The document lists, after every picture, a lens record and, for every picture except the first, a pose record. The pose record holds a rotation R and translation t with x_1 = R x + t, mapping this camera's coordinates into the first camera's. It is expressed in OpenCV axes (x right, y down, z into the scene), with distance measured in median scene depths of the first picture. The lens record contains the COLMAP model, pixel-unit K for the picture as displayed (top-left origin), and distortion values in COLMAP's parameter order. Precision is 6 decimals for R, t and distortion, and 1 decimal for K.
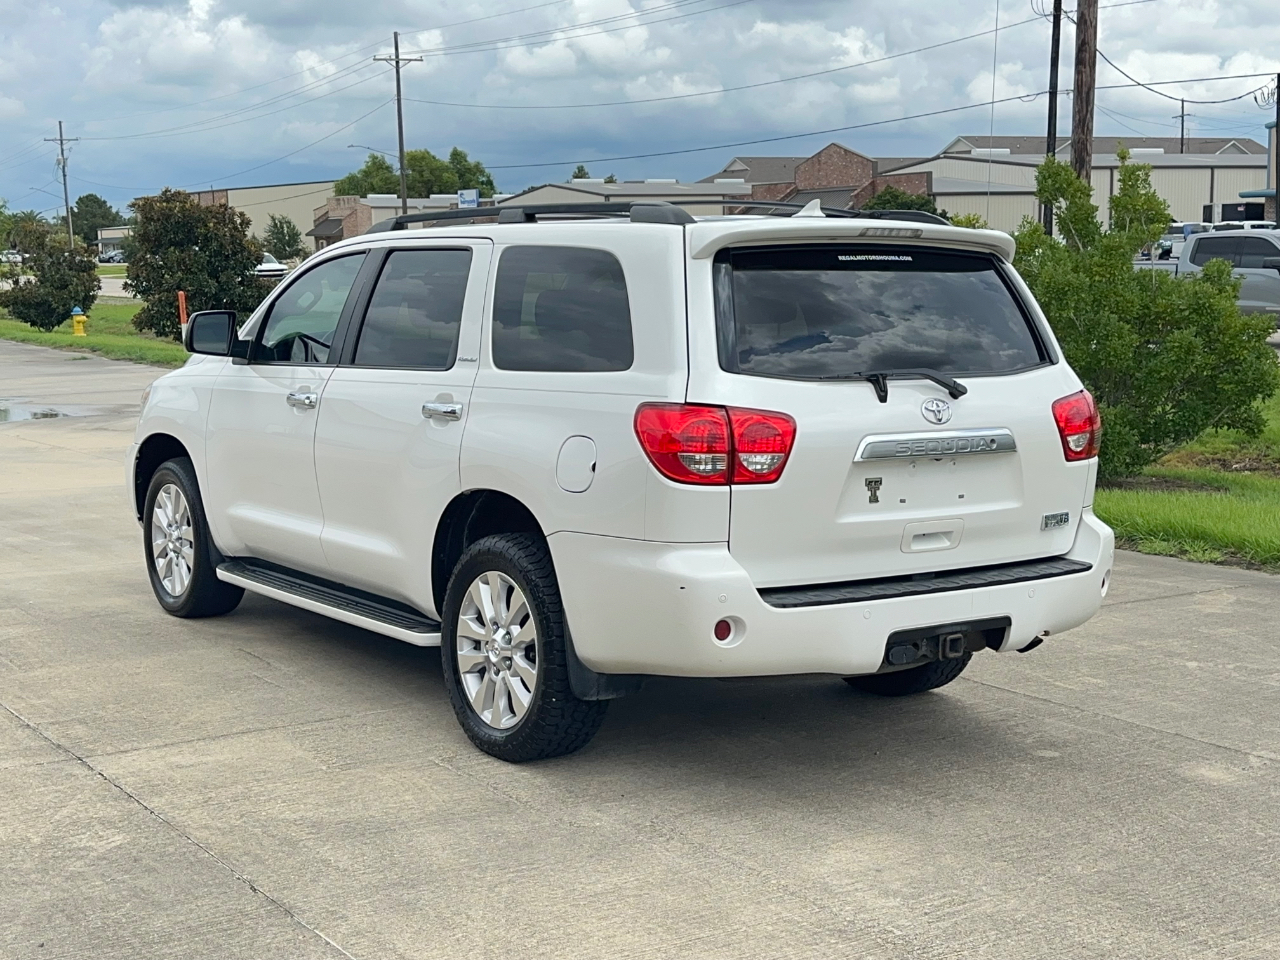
lens RADIAL K [[1752.6, 0, 630.2], [0, 1752.6, 488.9], [0, 0, 1]] dist [0.201181, -0.406824]
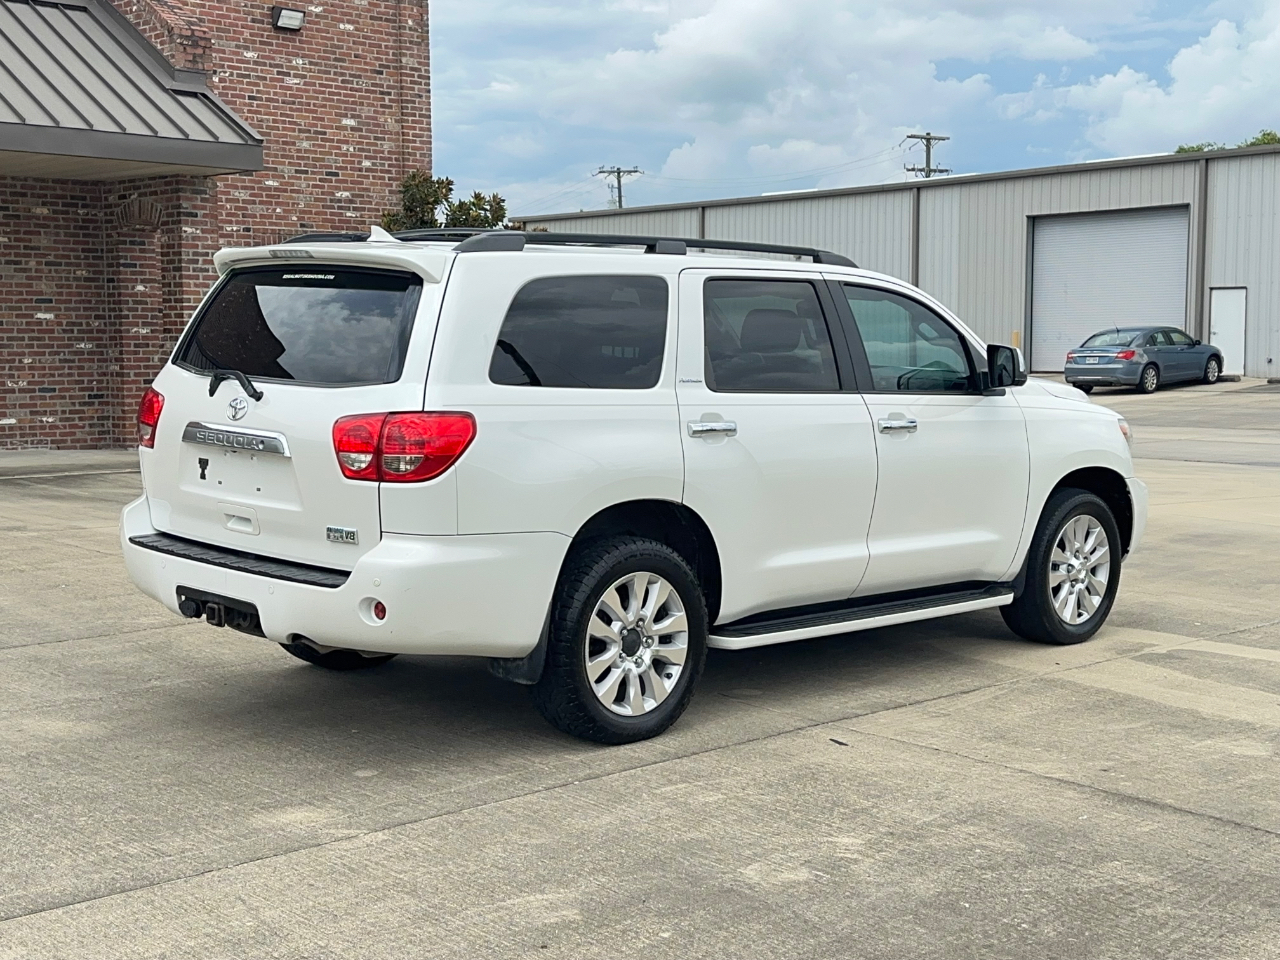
lens RADIAL K [[1763.7, 0, 640.0], [0, 1763.7, 480.0], [0, 0, 1]] dist [0.205974, -0.418413]
pose [[0.169121, 0.096401, -0.980869, 1.221963], [-0.134395, 0.988165, 0.073945, -0.107367], [0.976389, 0.119319, 0.180076, 0.951011]]
